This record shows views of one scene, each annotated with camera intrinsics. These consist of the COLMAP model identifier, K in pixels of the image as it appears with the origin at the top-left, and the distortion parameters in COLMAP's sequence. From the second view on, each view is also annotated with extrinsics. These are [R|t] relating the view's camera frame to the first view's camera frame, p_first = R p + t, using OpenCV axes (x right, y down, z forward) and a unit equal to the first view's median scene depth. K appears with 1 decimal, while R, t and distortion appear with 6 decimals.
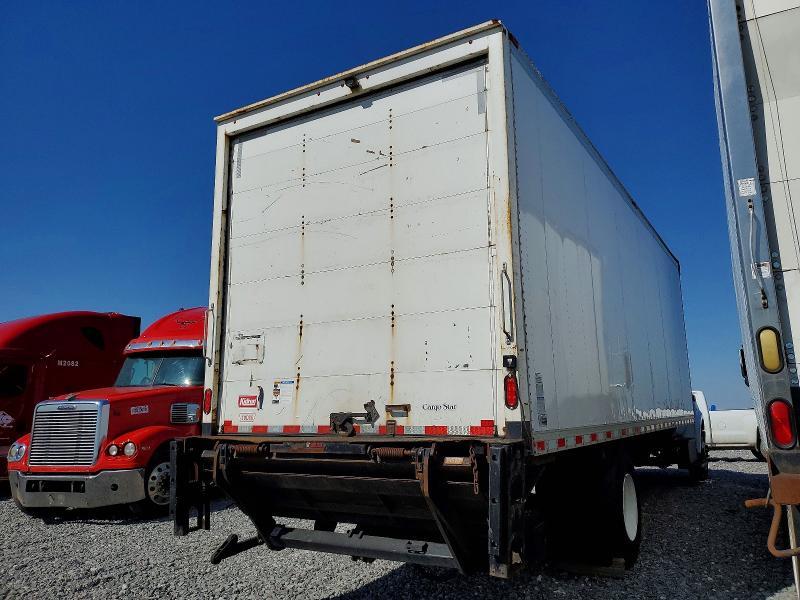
lens RADIAL K [[631.7, 0, 400.0], [0, 631.7, 300.0], [0, 0, 1]] dist [0.063750, -0.083333]
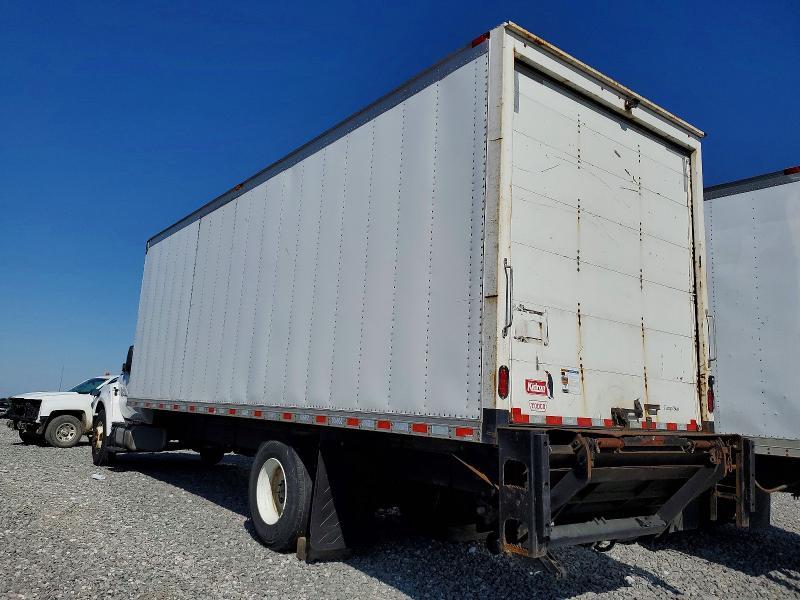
lens RADIAL K [[673.2, 0, 400.0], [0, 673.2, 300.0], [0, 0, 1]] dist [-0.009091, -0.006266]
pose [[0.343834, 0.182524, 0.921120, -1.201755], [-0.217344, 0.969759, -0.111032, 0.193385], [-0.913531, -0.162024, 0.373107, 0.881046]]
